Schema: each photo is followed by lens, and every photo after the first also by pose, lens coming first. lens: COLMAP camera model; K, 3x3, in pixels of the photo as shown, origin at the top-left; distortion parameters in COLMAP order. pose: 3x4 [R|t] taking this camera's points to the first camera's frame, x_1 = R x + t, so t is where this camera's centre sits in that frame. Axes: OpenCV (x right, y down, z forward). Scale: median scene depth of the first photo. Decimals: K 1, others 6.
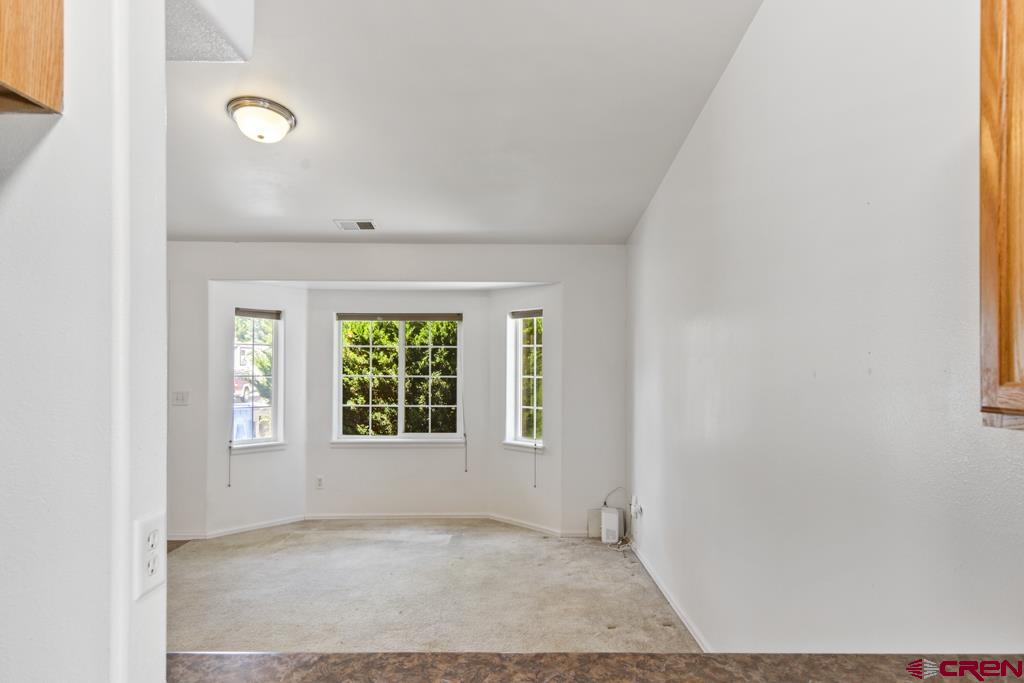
lens RADIAL K [[595.2, 0, 513.6], [0, 595.2, 363.2], [0, 0, 1]] dist [0.001500, -0.000067]
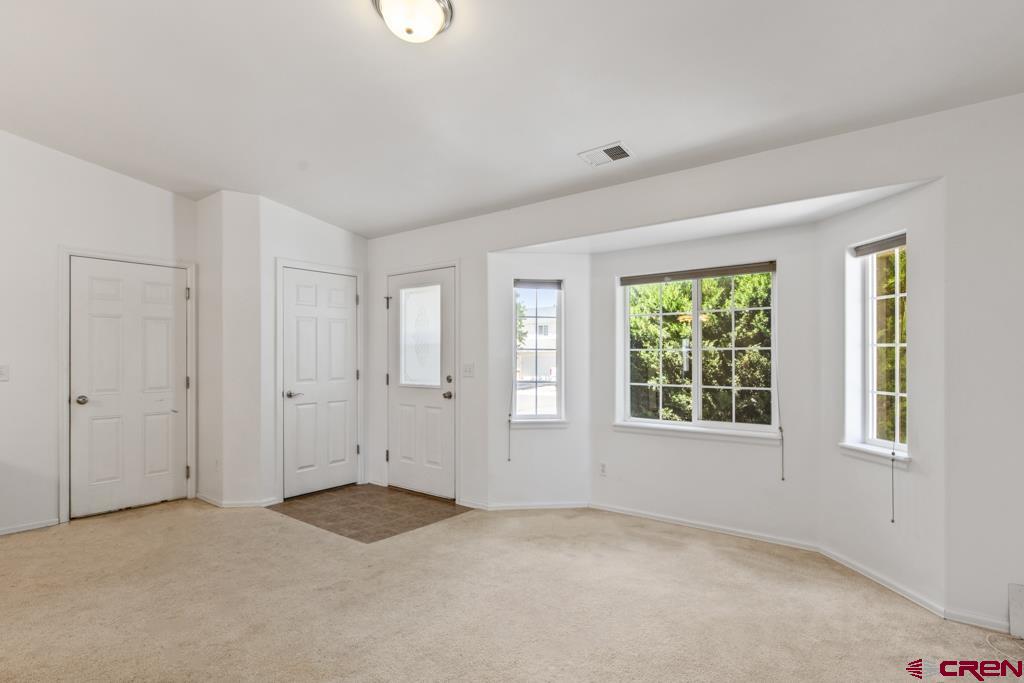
lens RADIAL K [[526.2, 0, 510.8], [0, 526.2, 356.6], [0, 0, 1]] dist [-0.003051, -0.001271]
pose [[0.770009, -0.004718, -0.638015, 0.073813], [0.004543, 0.999988, -0.001912, 0.033961], [0.638016, -0.001426, 0.770021, 0.309925]]
